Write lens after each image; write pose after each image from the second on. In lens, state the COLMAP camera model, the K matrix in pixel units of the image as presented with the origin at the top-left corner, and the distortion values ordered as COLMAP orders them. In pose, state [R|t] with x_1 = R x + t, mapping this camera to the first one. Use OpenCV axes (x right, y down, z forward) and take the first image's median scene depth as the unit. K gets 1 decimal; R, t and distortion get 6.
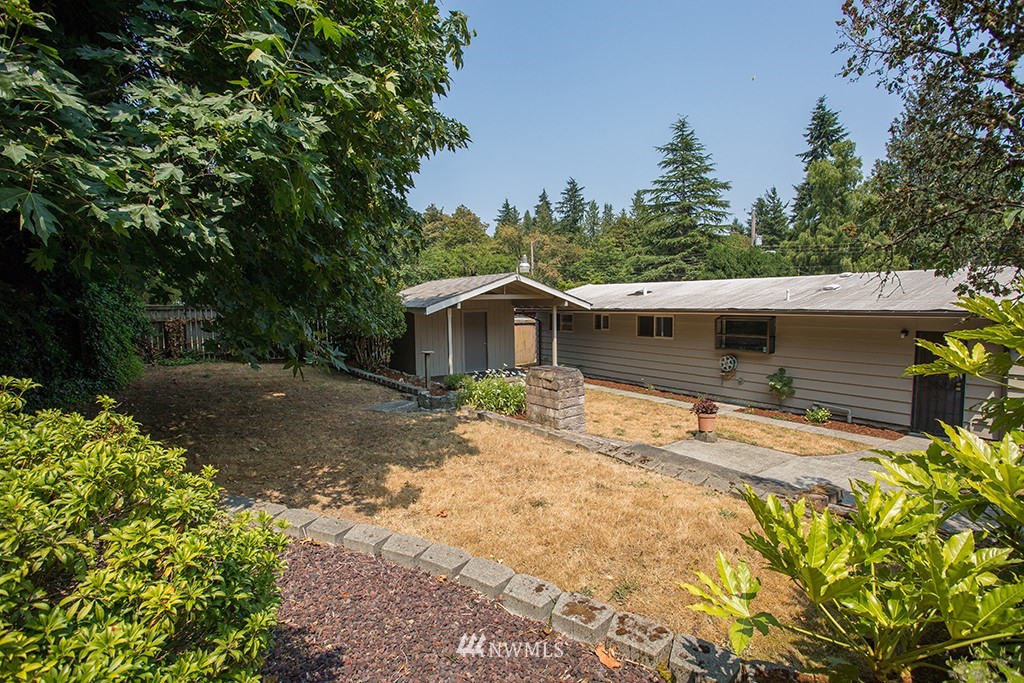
lens RADIAL K [[501.2, 0, 515.3], [0, 501.2, 342.7], [0, 0, 1]] dist [-0.081631, 0.046023]
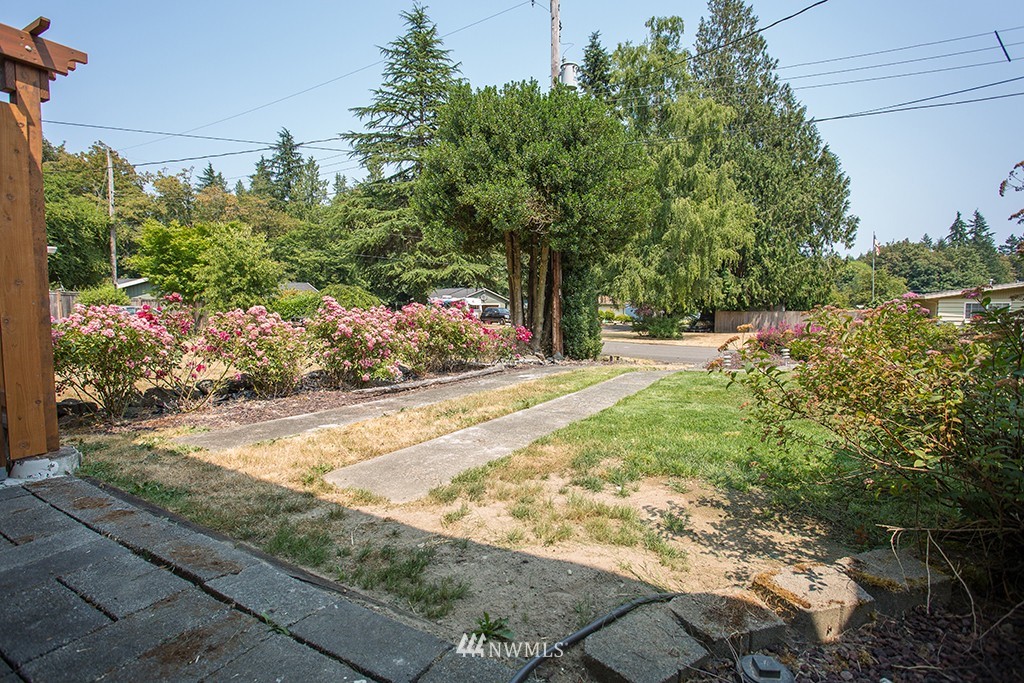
lens RADIAL K [[509.5, 0, 512.0], [0, 509.5, 341.5], [0, 0, 1]] dist [-0.061447, 0.026485]
pose [[0.895233, -0.018770, 0.445203, 0.171339], [0.025169, 0.999647, -0.008465, -0.001292], [-0.444887, 0.018783, 0.895390, 0.416798]]
